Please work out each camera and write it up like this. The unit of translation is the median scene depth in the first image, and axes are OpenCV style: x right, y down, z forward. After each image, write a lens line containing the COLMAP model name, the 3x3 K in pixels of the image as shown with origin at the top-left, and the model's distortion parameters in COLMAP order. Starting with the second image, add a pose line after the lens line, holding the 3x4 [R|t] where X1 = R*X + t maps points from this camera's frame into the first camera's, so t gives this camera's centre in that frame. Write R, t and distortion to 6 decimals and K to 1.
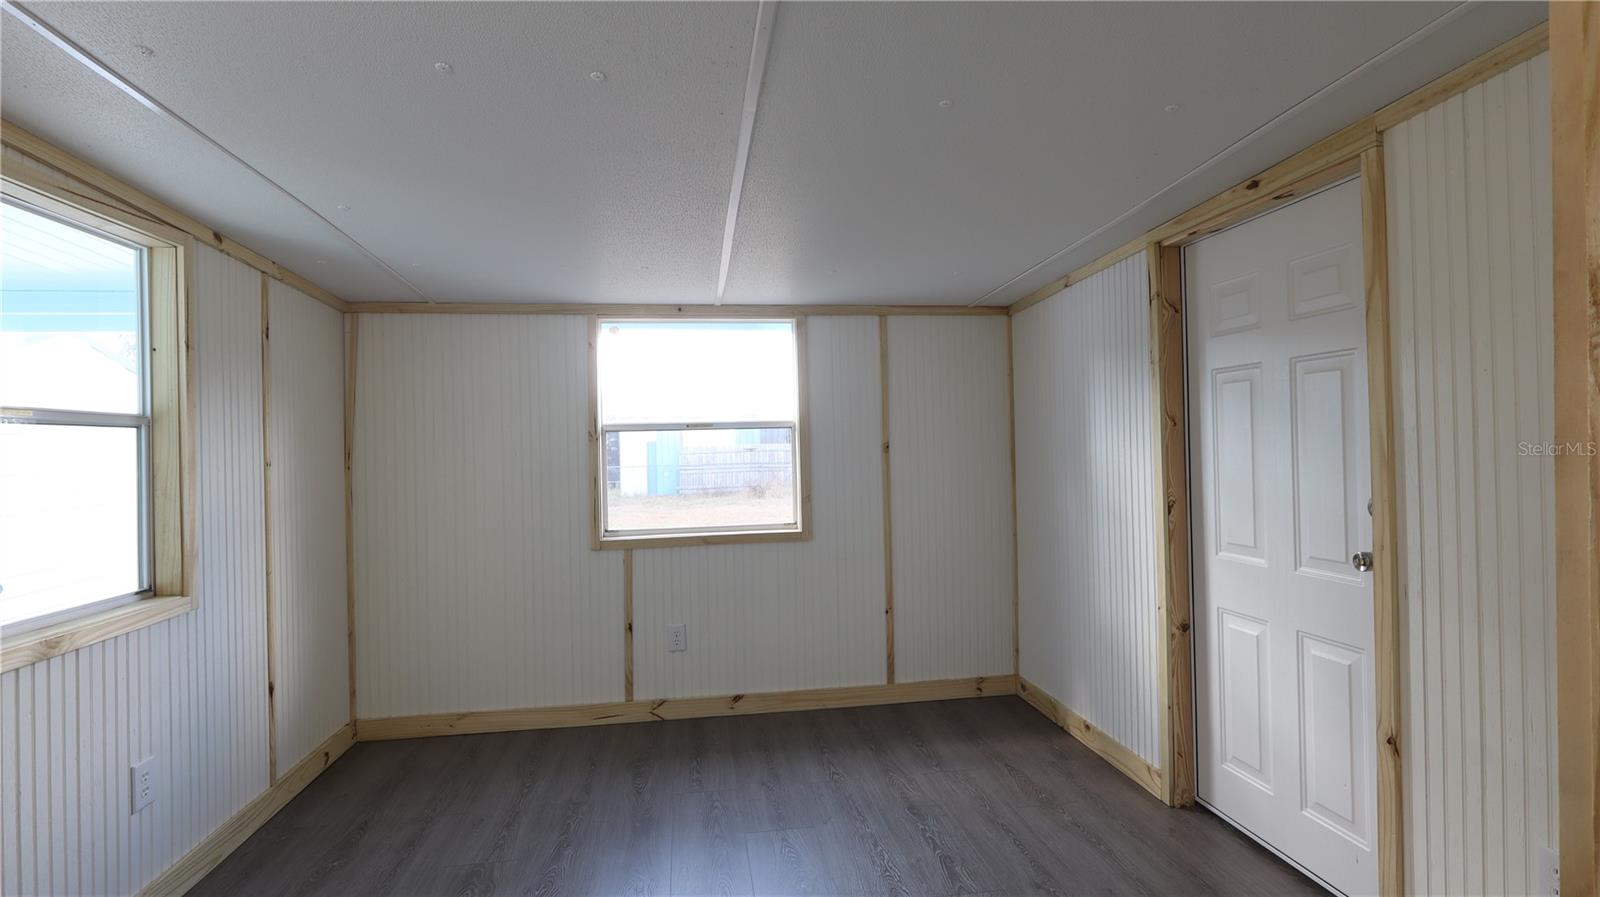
lens RADIAL K [[769.7, 0, 802.2], [0, 769.7, 447.3], [0, 0, 1]] dist [-0.002904, 0.002220]
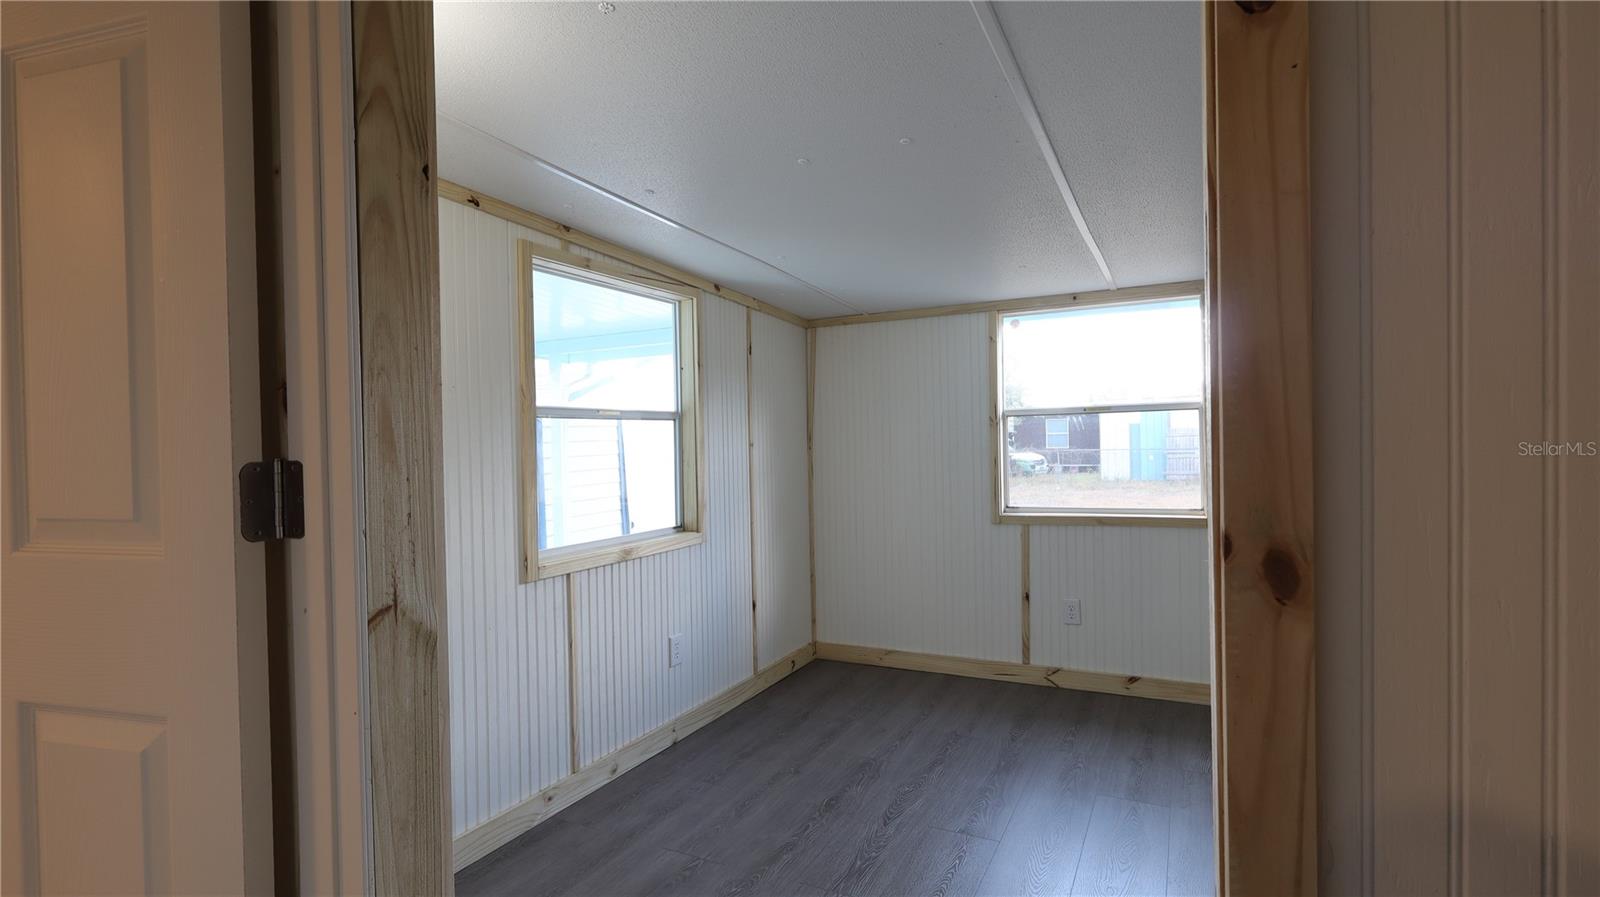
lens RADIAL K [[769.7, 0, 802.2], [0, 769.7, 447.3], [0, 0, 1]] dist [-0.002904, 0.002220]
pose [[0.815614, 0.006832, -0.578557, 0.151559], [0.006337, 0.999765, 0.020740, -0.001262], [0.578562, -0.020583, 0.815378, -0.067636]]
